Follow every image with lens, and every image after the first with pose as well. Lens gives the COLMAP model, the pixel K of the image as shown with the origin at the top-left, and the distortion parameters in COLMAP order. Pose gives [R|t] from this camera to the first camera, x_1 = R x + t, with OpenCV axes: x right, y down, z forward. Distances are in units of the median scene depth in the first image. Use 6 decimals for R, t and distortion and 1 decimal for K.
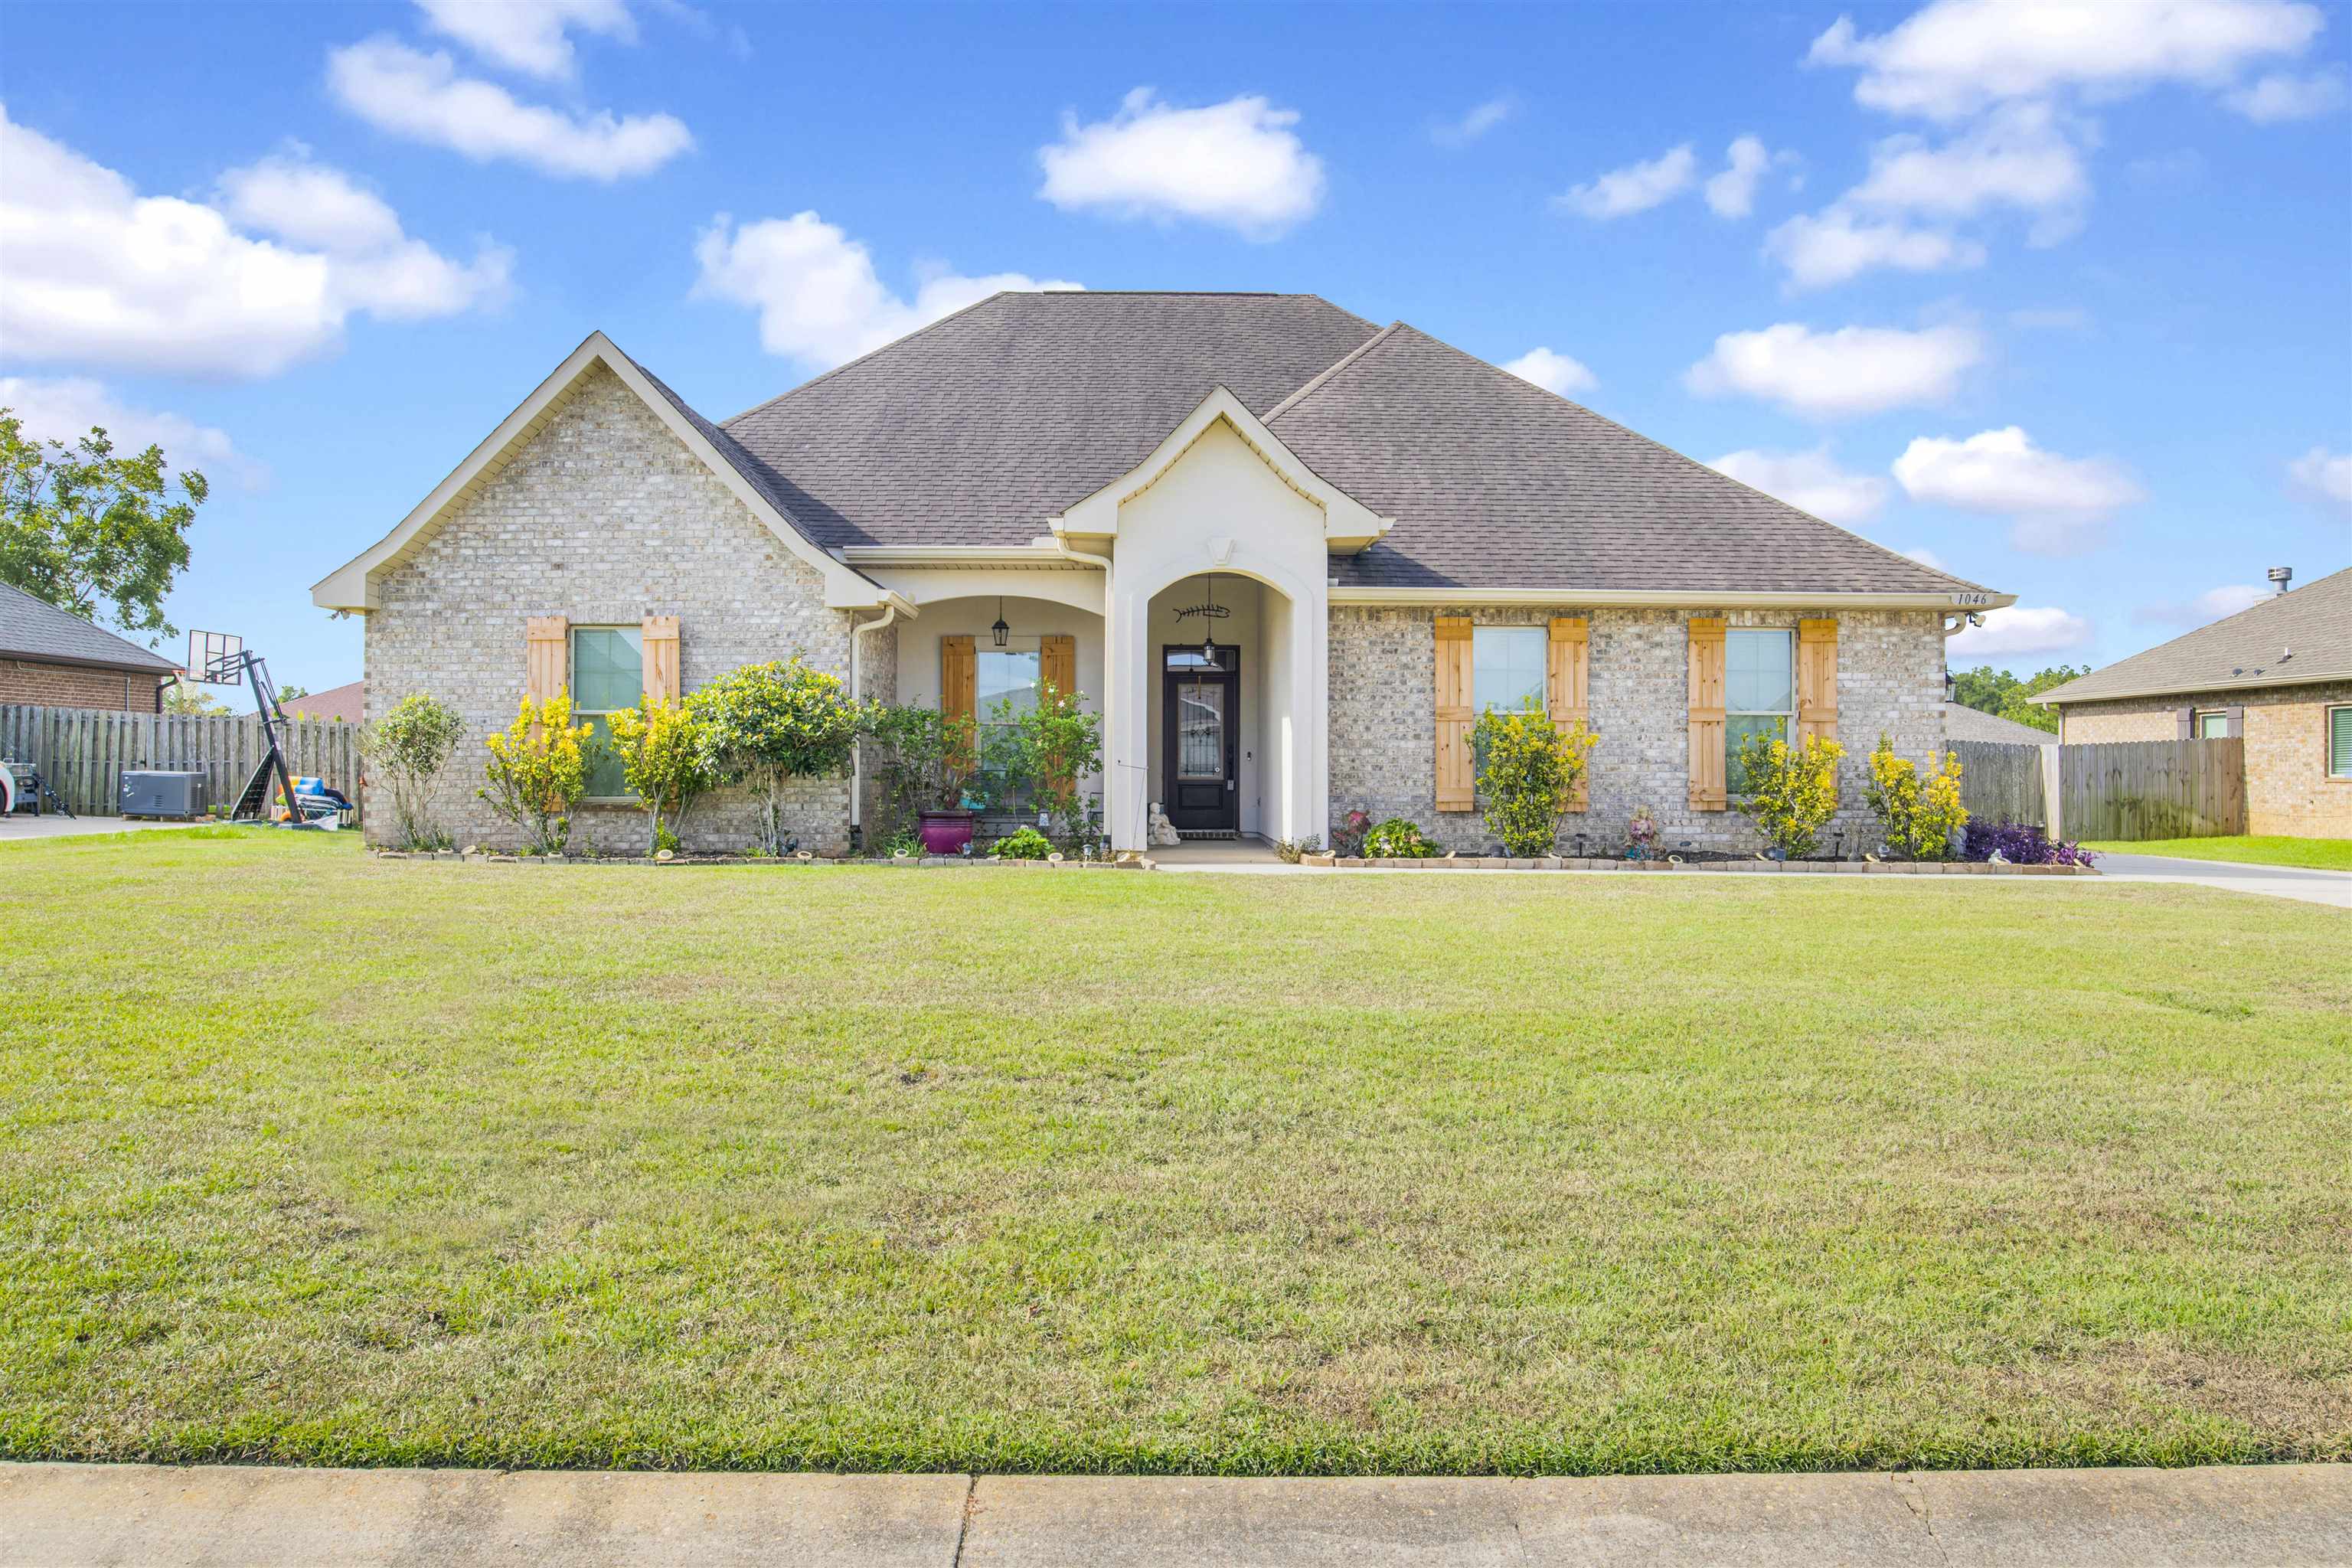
lens RADIAL K [[1652.6, 0, 1179.2], [0, 1652.6, 778.0], [0, 0, 1]] dist [-0.071747, 0.030822]
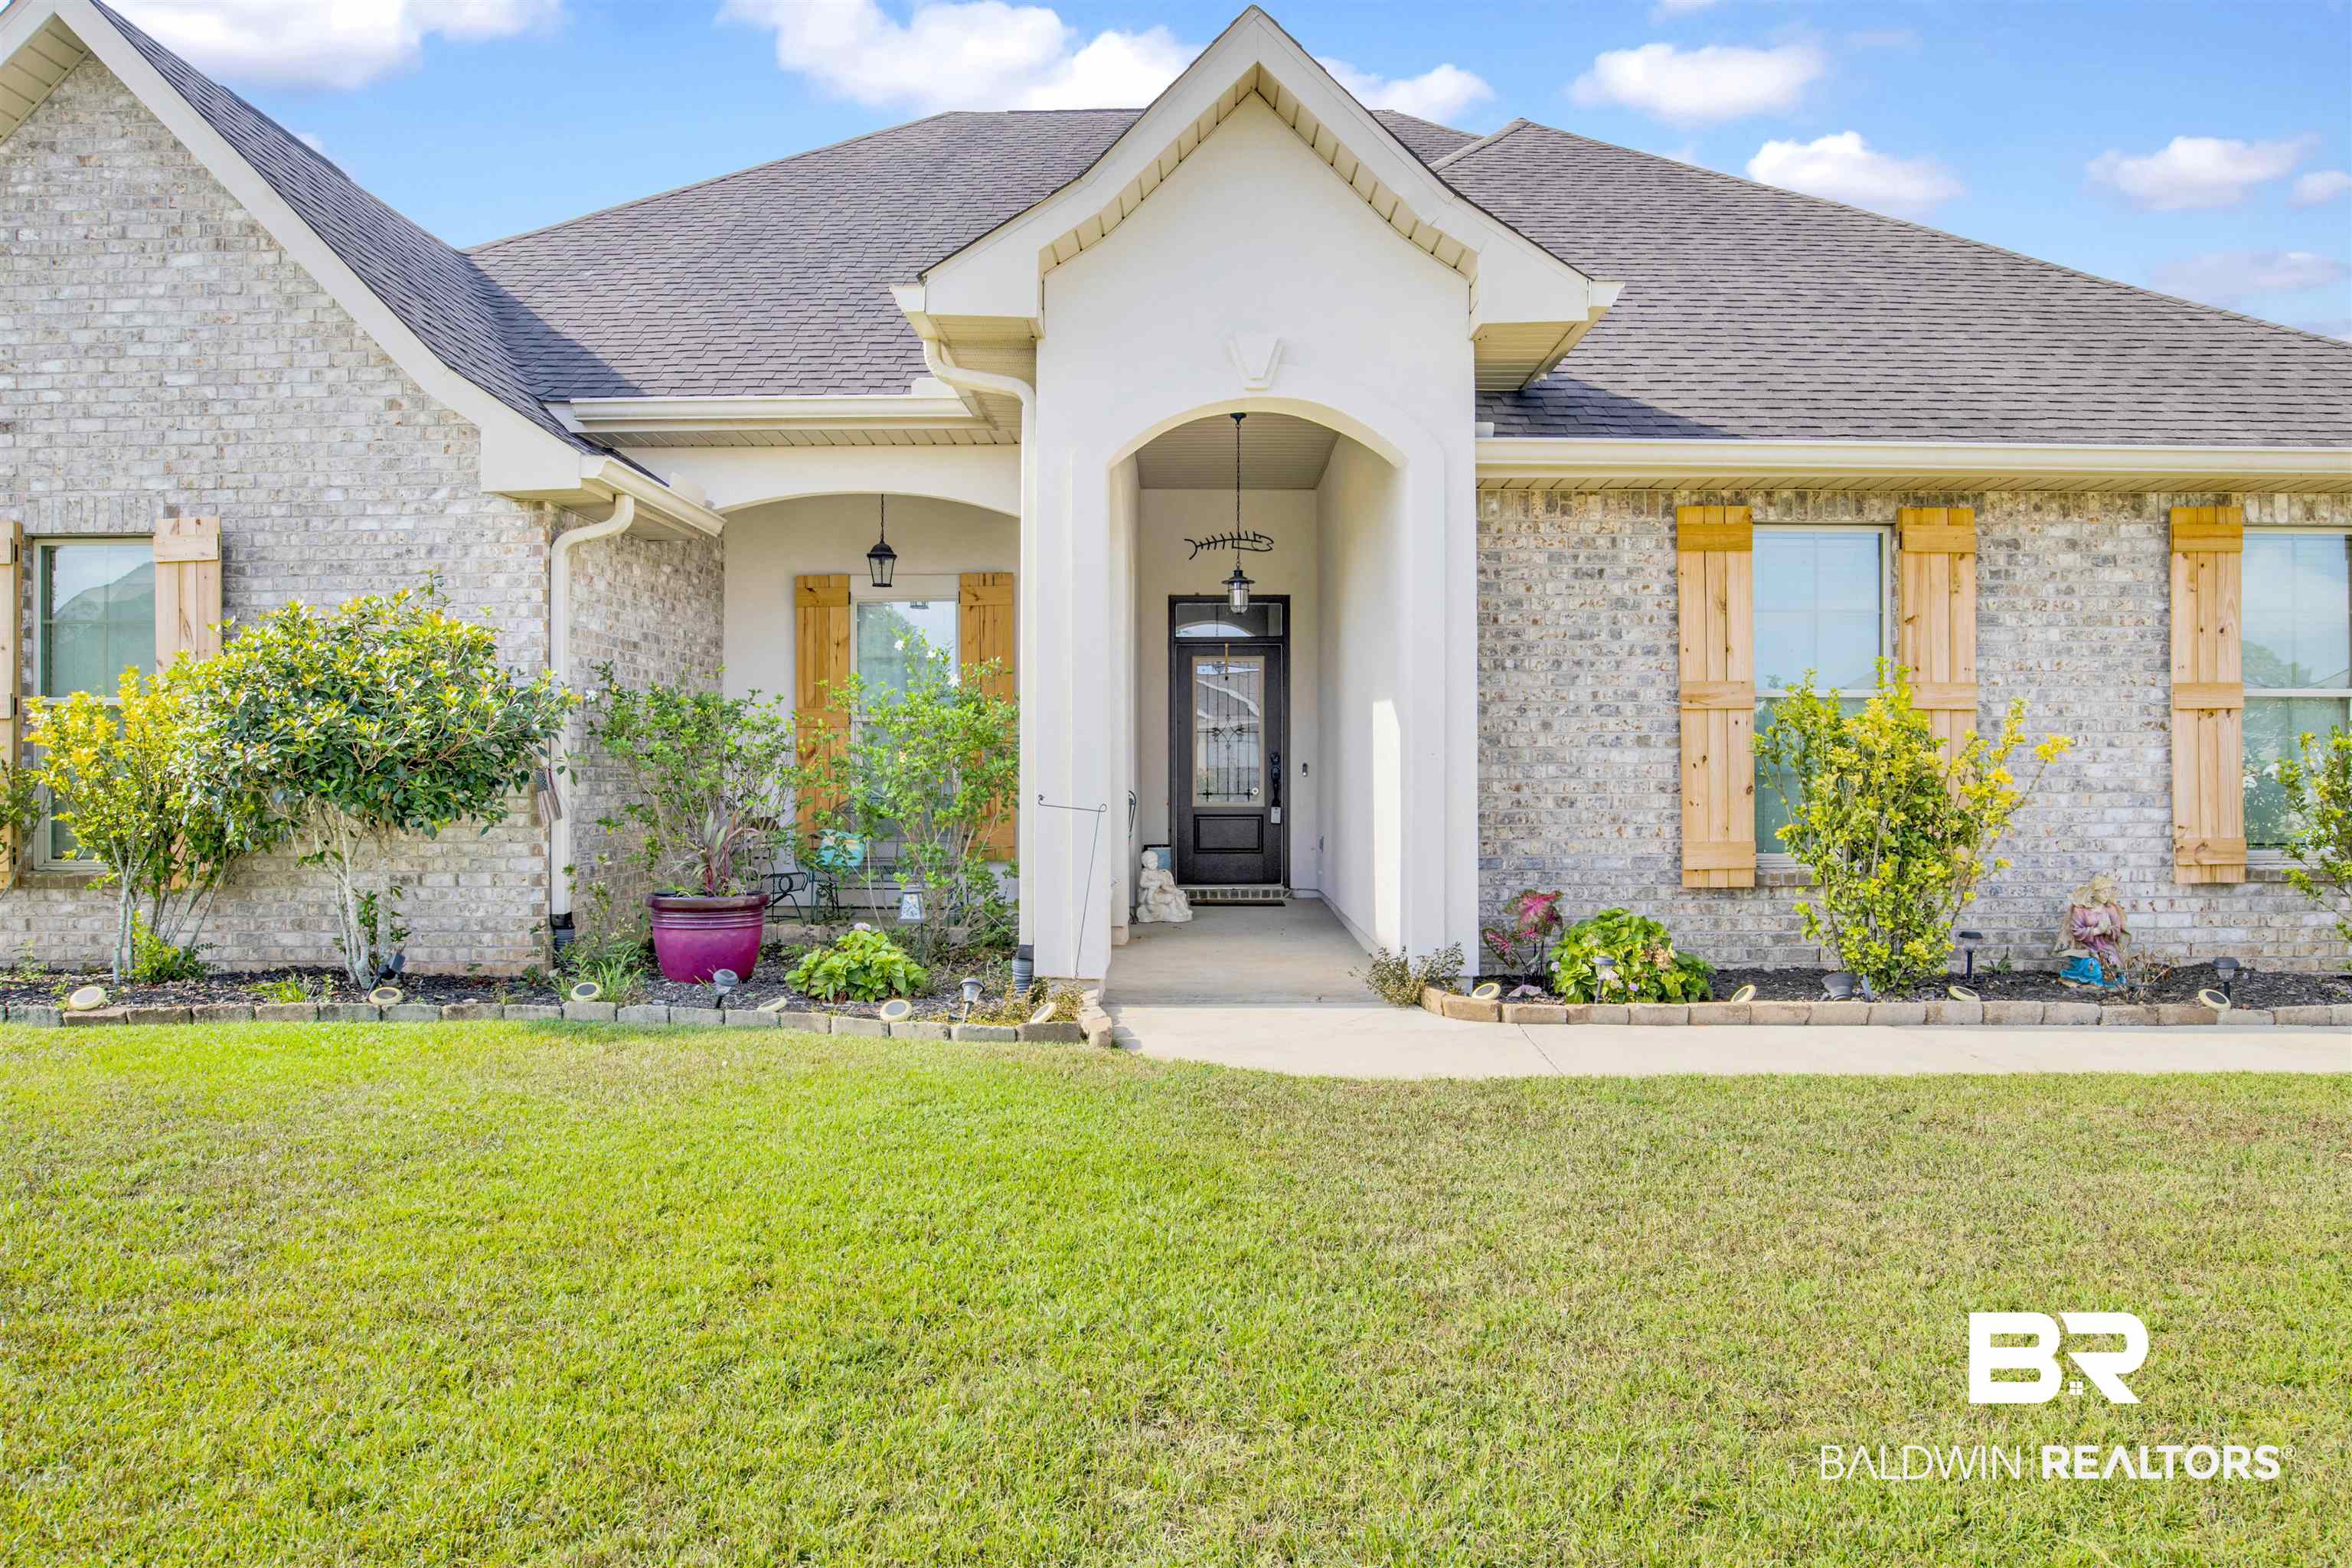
lens RADIAL K [[1652.6, 0, 1173.2], [0, 1652.6, 785.2], [0, 0, 1]] dist [-0.071747, 0.030822]
pose [[0.999588, -0.003165, -0.028521, 0.013376], [0.003328, 0.999978, 0.005685, -0.014653], [0.028503, -0.005778, 0.999577, 0.487518]]
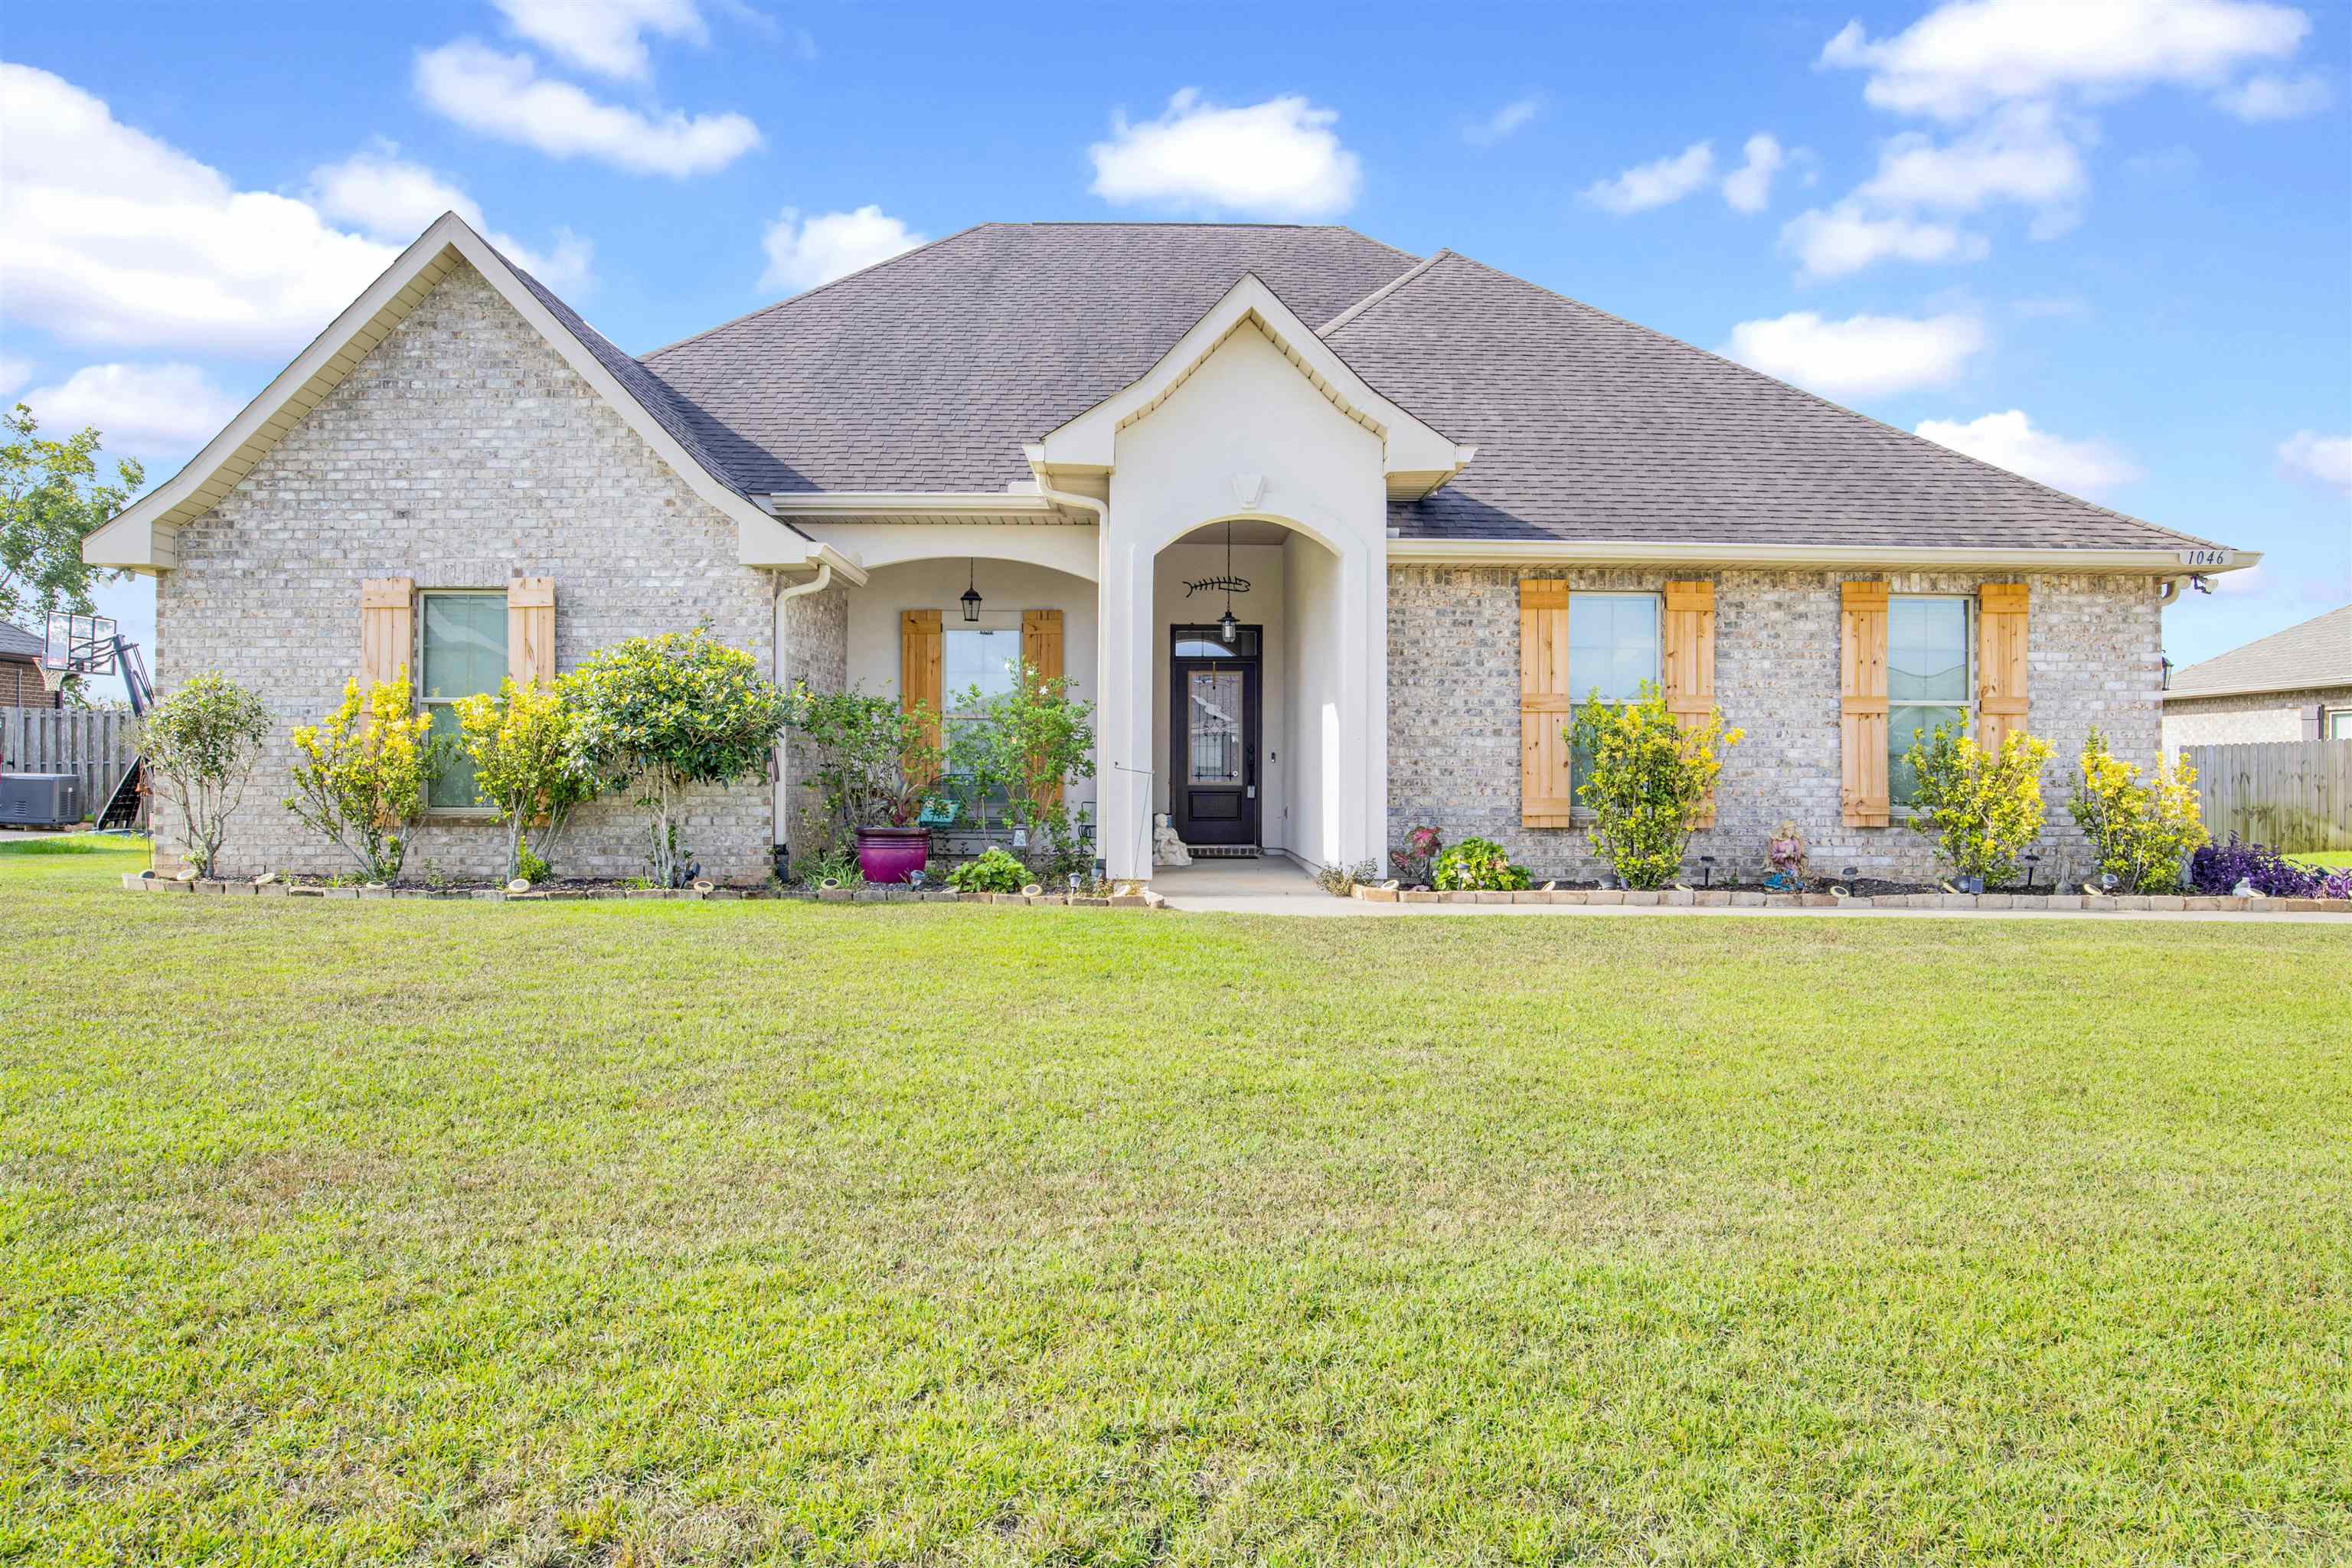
lens RADIAL K [[1652.6, 0, 1182.3], [0, 1652.6, 782.5], [0, 0, 1]] dist [-0.071747, 0.030822]
pose [[0.999999, 0.001129, 0.001165, -0.006174], [-0.001131, 0.999998, 0.001519, -0.002224], [-0.001163, -0.001520, 0.999998, 0.217756]]
